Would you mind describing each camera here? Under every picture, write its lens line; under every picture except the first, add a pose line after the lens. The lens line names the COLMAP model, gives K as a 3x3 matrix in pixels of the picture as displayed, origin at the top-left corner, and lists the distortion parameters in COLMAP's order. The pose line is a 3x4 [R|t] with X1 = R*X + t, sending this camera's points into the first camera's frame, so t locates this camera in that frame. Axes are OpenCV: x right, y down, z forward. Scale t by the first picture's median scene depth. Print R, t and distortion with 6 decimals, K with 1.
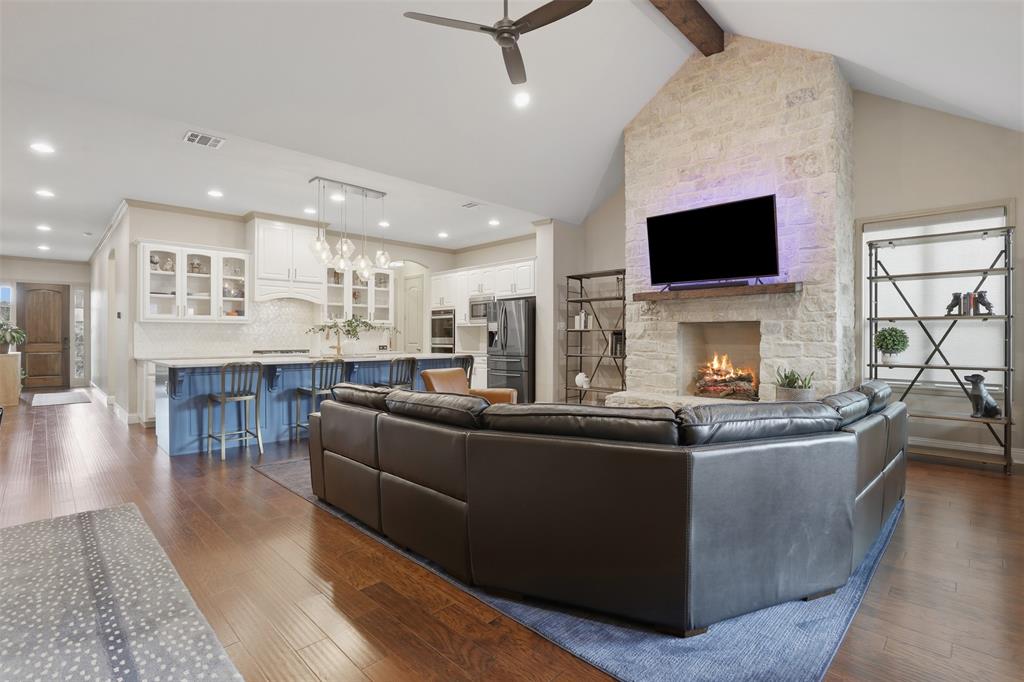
lens RADIAL K [[480.0, 0, 520.4], [0, 480.0, 339.4], [0, 0, 1]] dist [-0.036884, 0.007861]
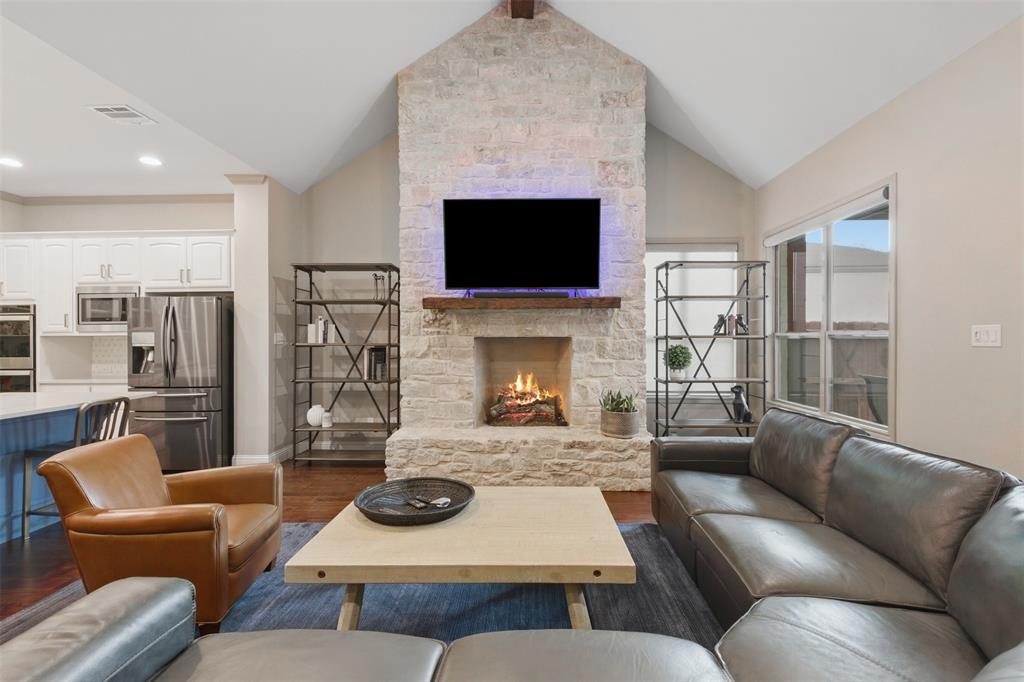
lens RADIAL K [[479.6, 0, 512.0], [0, 479.6, 341.0], [0, 0, 1]] dist [-0.001831, -0.000024]
pose [[0.734392, -0.005046, 0.678707, -0.160993], [0.006240, 0.999980, 0.000683, -0.027400], [-0.678697, 0.003734, 0.734409, 0.340652]]
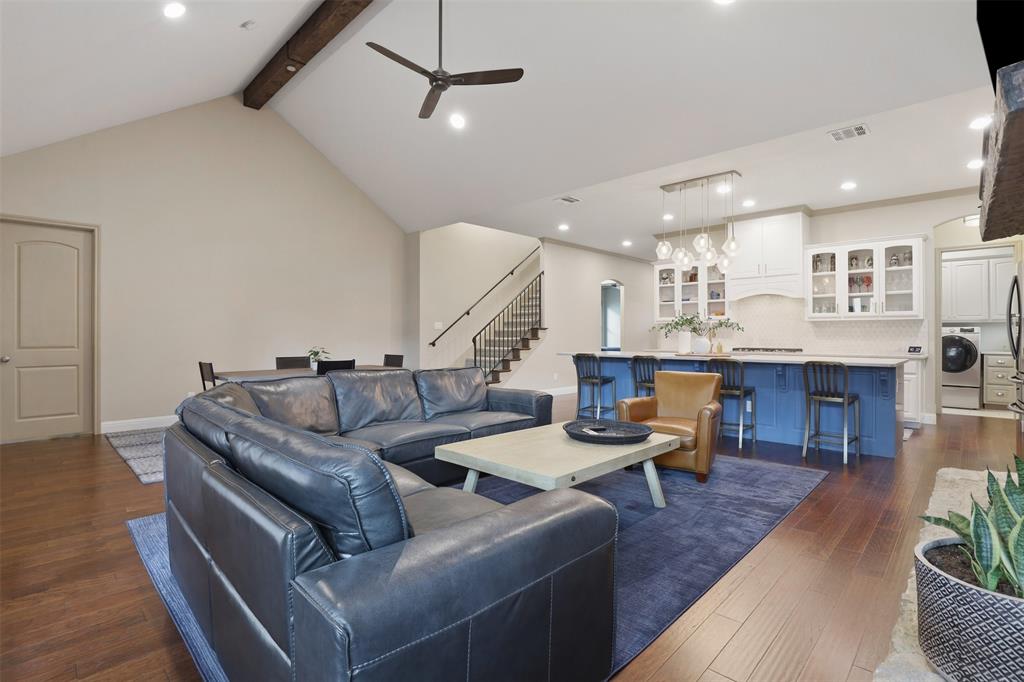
lens RADIAL K [[482.8, 0, 512.0], [0, 482.8, 341.0], [0, 0, 1]] dist [-0.040672, 0.000273]
pose [[0.007269, 0.012724, -0.999893, 0.570036], [-0.001605, 0.999918, 0.012712, -0.005043], [0.999972, 0.001512, 0.007289, 0.573516]]
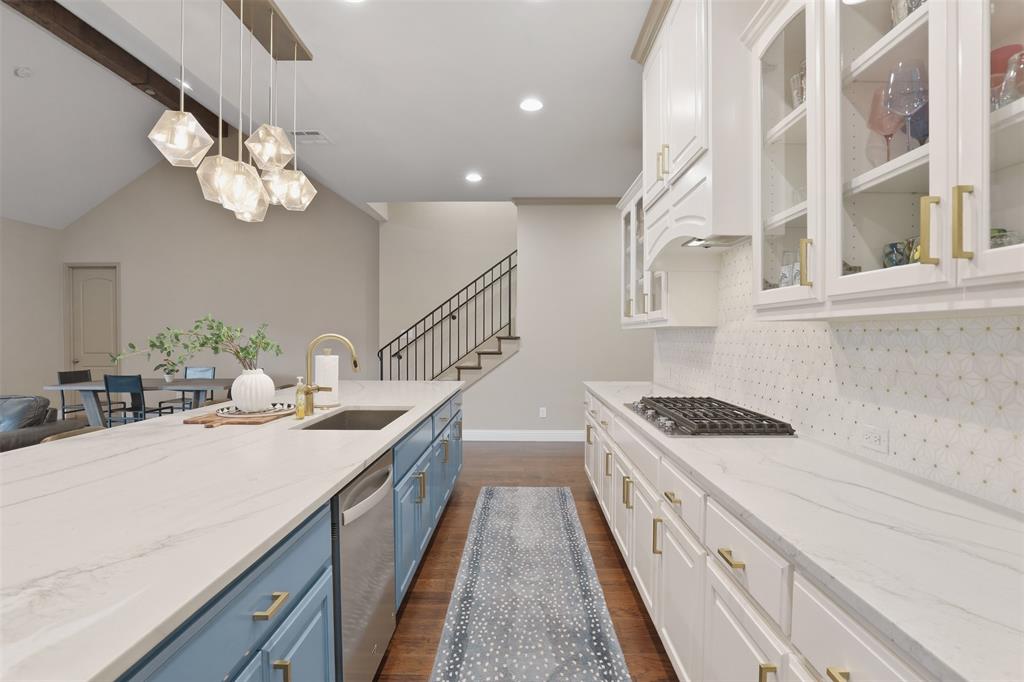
lens RADIAL K [[486.8, 0, 512.1], [0, 486.8, 342.3], [0, 0, 1]] dist [-0.007533, -0.000423]
pose [[-0.733095, 0.012076, -0.680019, -0.219773], [-0.000039, 0.999842, 0.017798, -0.031288], [0.680126, 0.013074, -0.732979, 1.378472]]
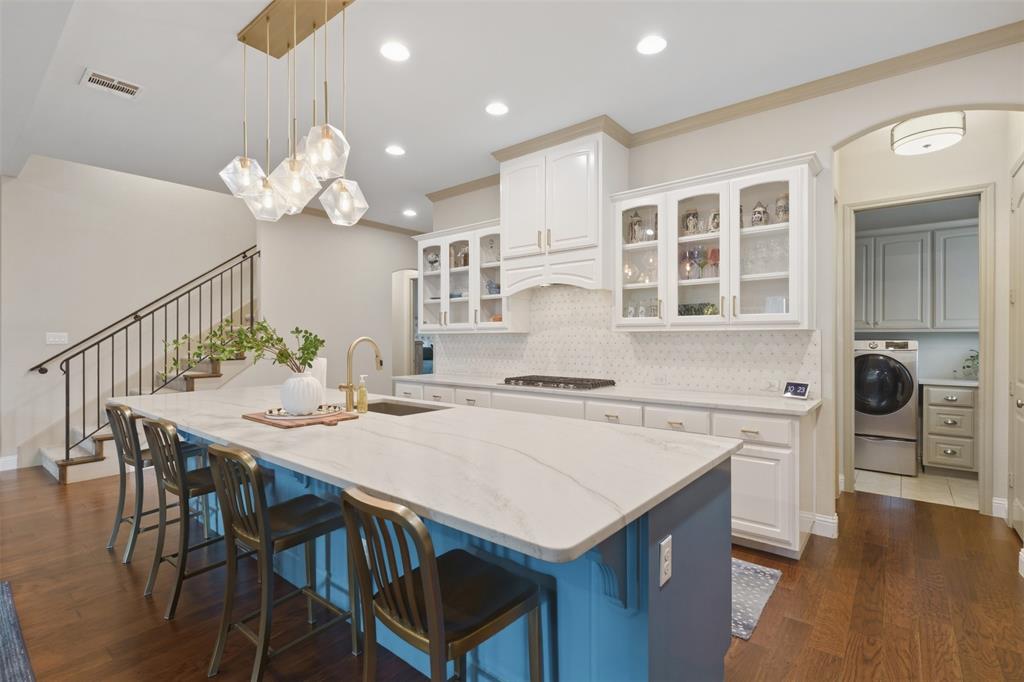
lens RADIAL K [[469.5, 0, 521.4], [0, 469.5, 347.7], [0, 0, 1]] dist [-0.013753, 0.000215]
pose [[0.102180, 0.021041, -0.994543, 0.060770], [0.000260, 0.999776, 0.021178, -0.030723], [0.994766, -0.002423, 0.102151, 1.082409]]
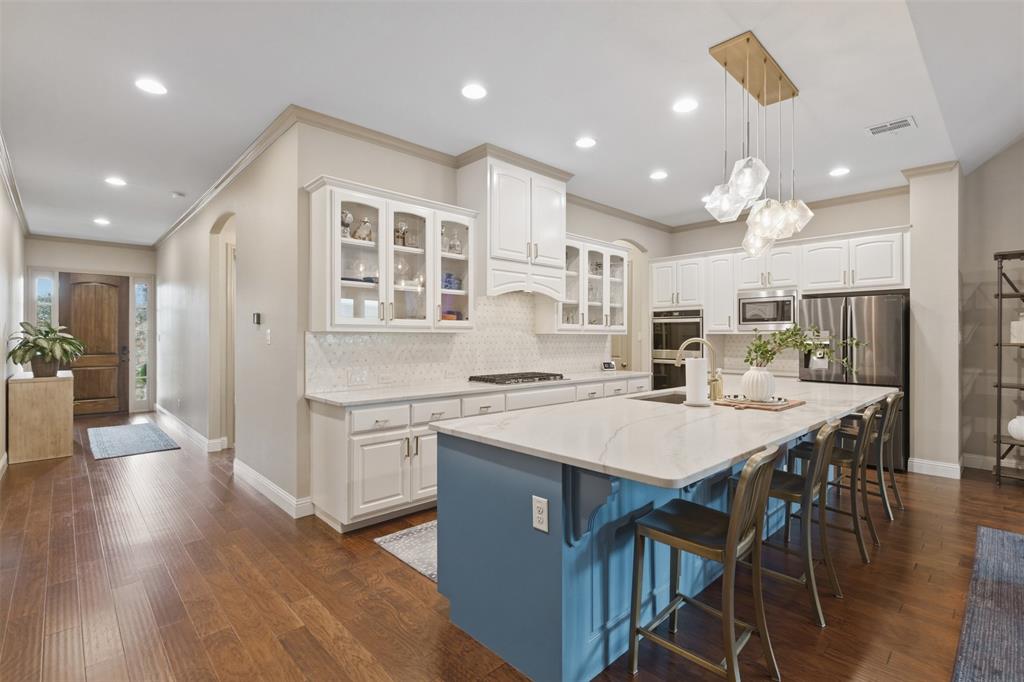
lens RADIAL K [[478.4, 0, 517.0], [0, 478.4, 334.0], [0, 0, 1]] dist [-0.000799, 0.000077]
pose [[0.999426, 0.001911, -0.033812, -0.562847], [-0.002309, 0.999929, -0.011731, -0.028466], [0.033787, 0.011802, 0.999359, 0.451634]]
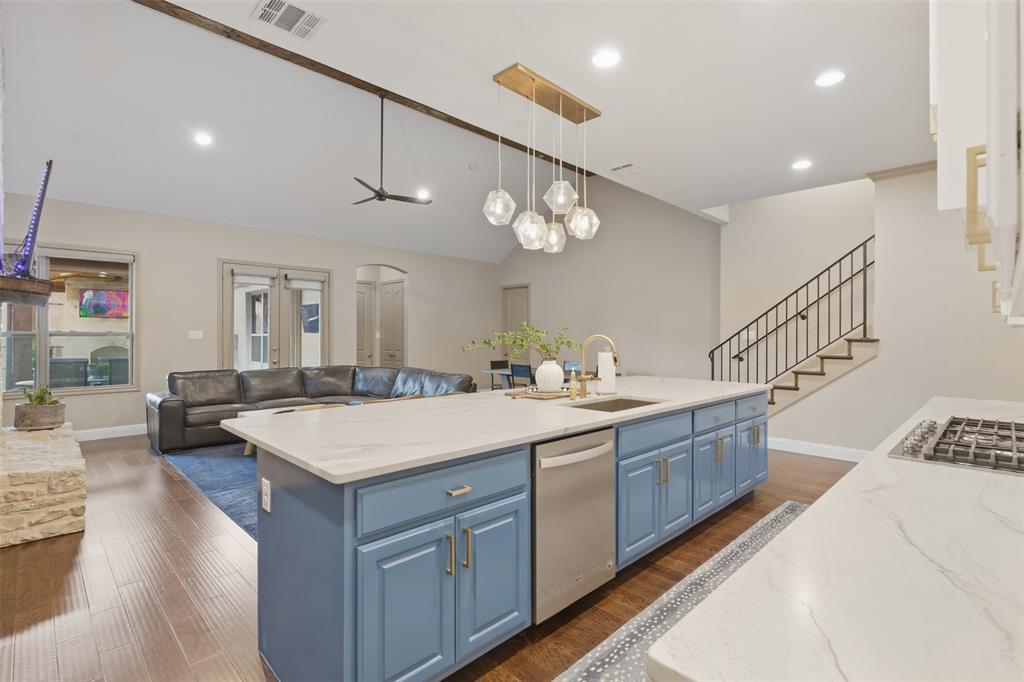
lens RADIAL K [[483.9, 0, 523.7], [0, 483.9, 336.3], [0, 0, 1]] dist [0.015227, 0.000279]
pose [[-0.999975, -0.000355, 0.007105, -0.310151], [-0.000344, 0.999999, 0.001643, -0.030576], [-0.007105, 0.001640, -0.999973, 1.484137]]
